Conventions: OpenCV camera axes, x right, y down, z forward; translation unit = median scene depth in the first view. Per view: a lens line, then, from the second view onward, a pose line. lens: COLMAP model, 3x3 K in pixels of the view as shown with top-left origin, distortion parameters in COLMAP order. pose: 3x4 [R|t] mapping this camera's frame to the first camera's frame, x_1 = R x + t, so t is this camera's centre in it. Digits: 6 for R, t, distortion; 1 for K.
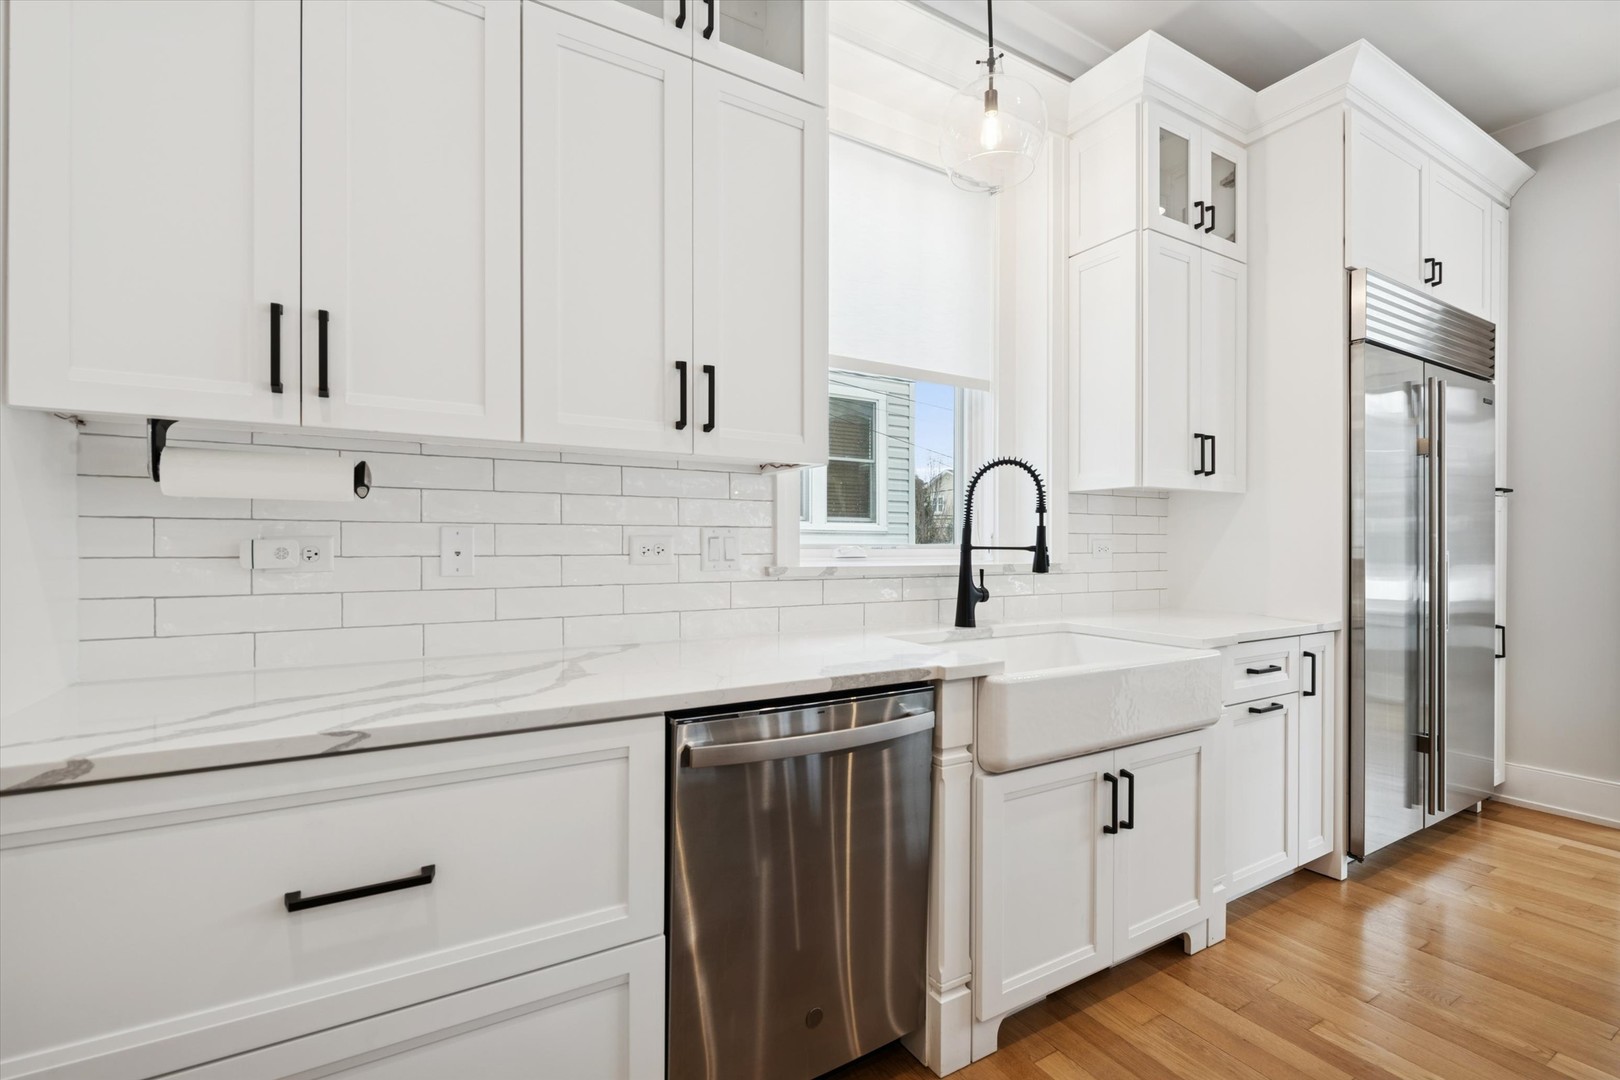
lens RADIAL K [[732.0, 0, 810.0], [0, 732.0, 540.0], [0, 0, 1]] dist [0.001156, -0.000132]
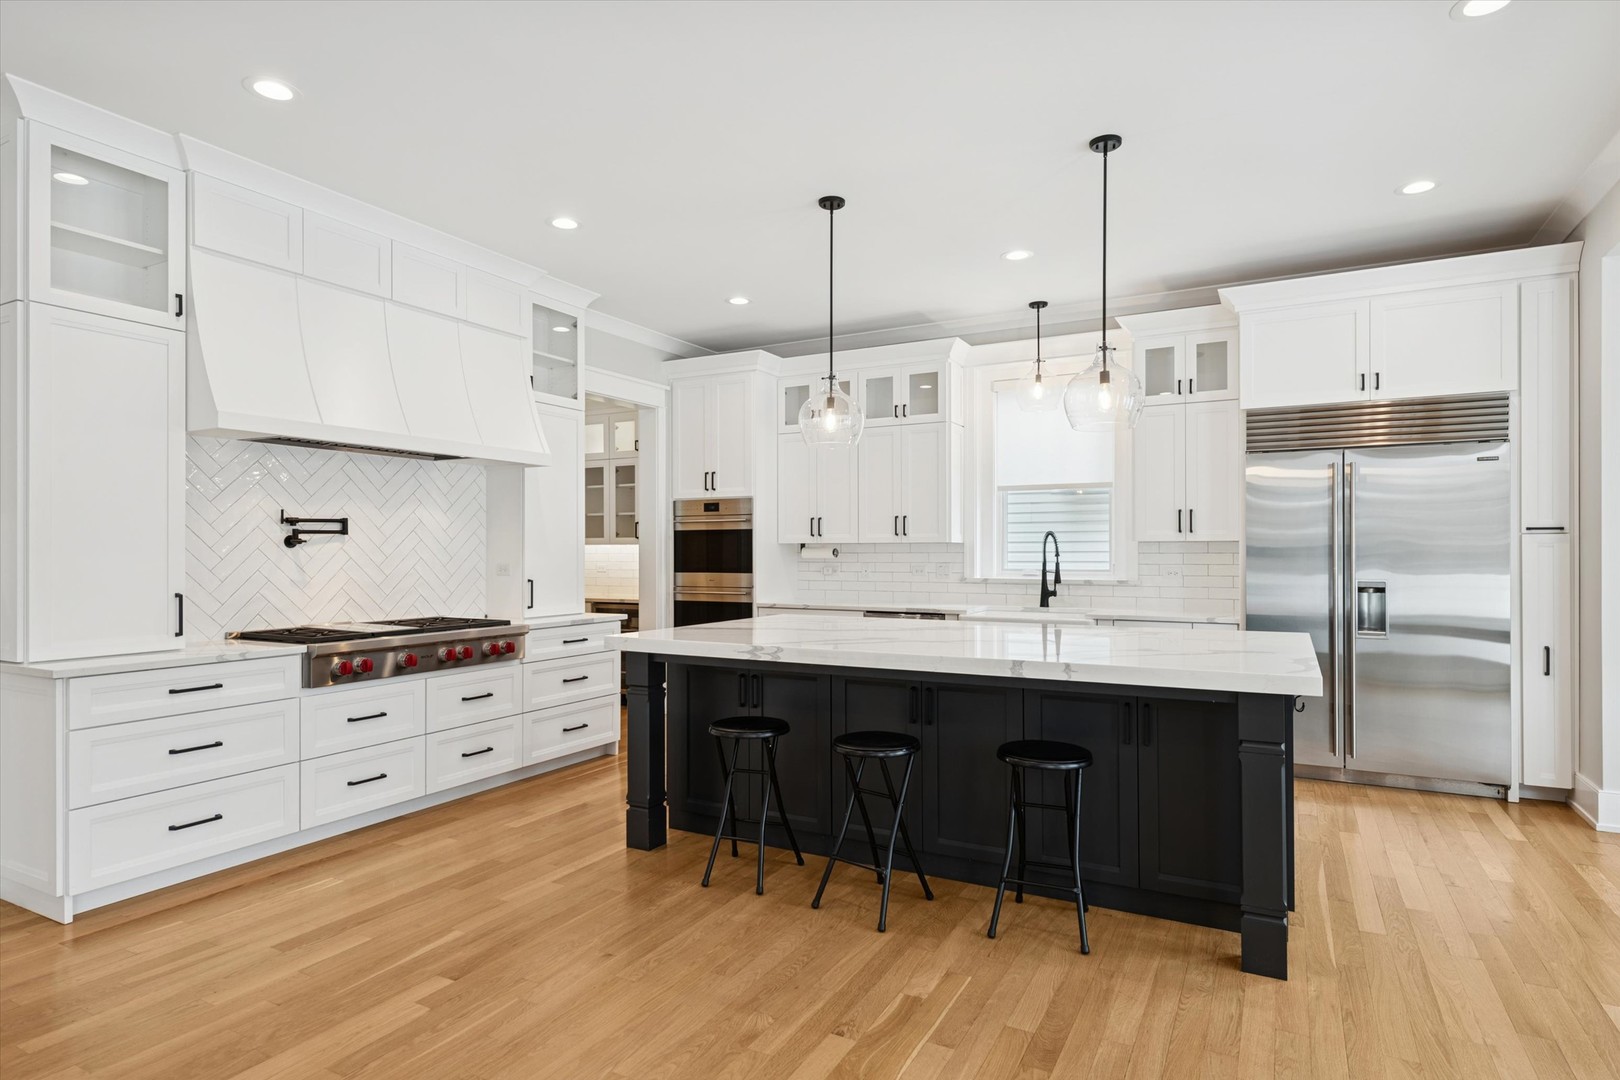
lens RADIAL K [[813.7, 0, 833.2], [0, 813.7, 546.0], [0, 0, 1]] dist [0.000987, -0.000340]
pose [[0.522129, -0.010701, -0.852799, 2.157799], [0.005581, 0.999943, -0.009131, -0.052492], [0.852848, 0.000008, 0.522159, -0.913572]]
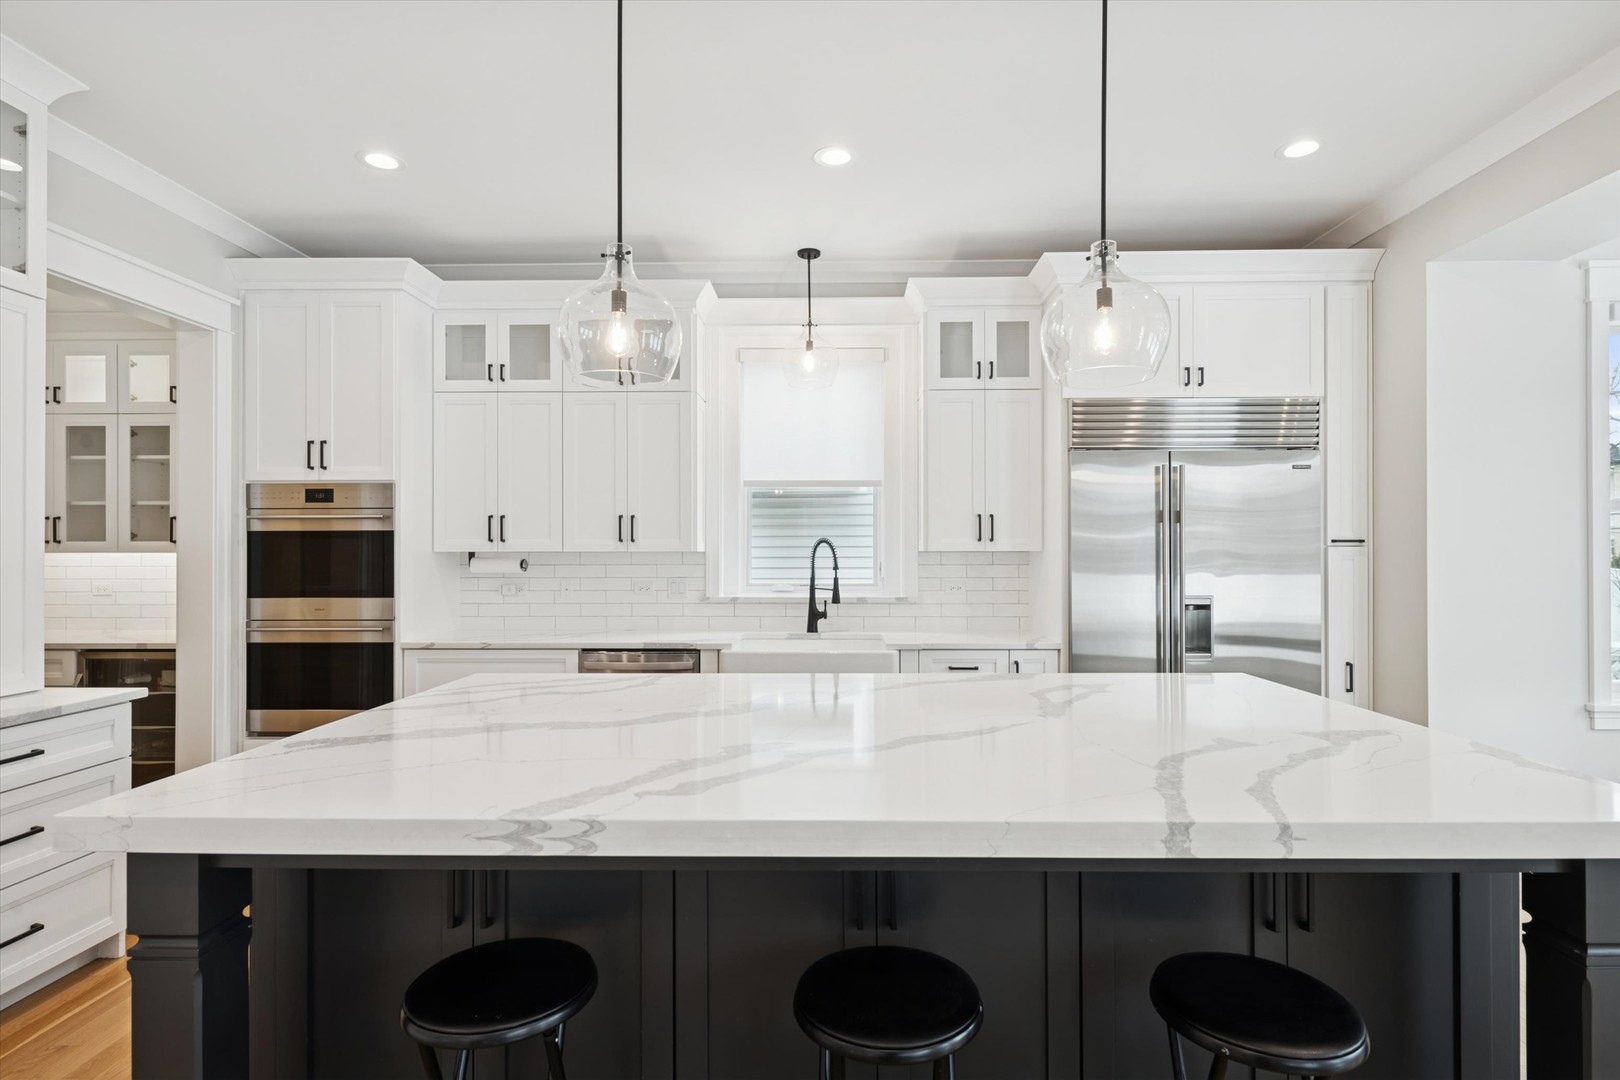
lens RADIAL K [[764.8, 0, 807.2], [0, 764.8, 547.1], [0, 0, 1]] dist [0.004915, -0.004776]
pose [[0.842221, -0.009199, -0.539054, 1.312878], [0.006475, 0.999955, -0.006949, -0.083421], [0.539093, 0.002362, 0.842243, -0.632342]]
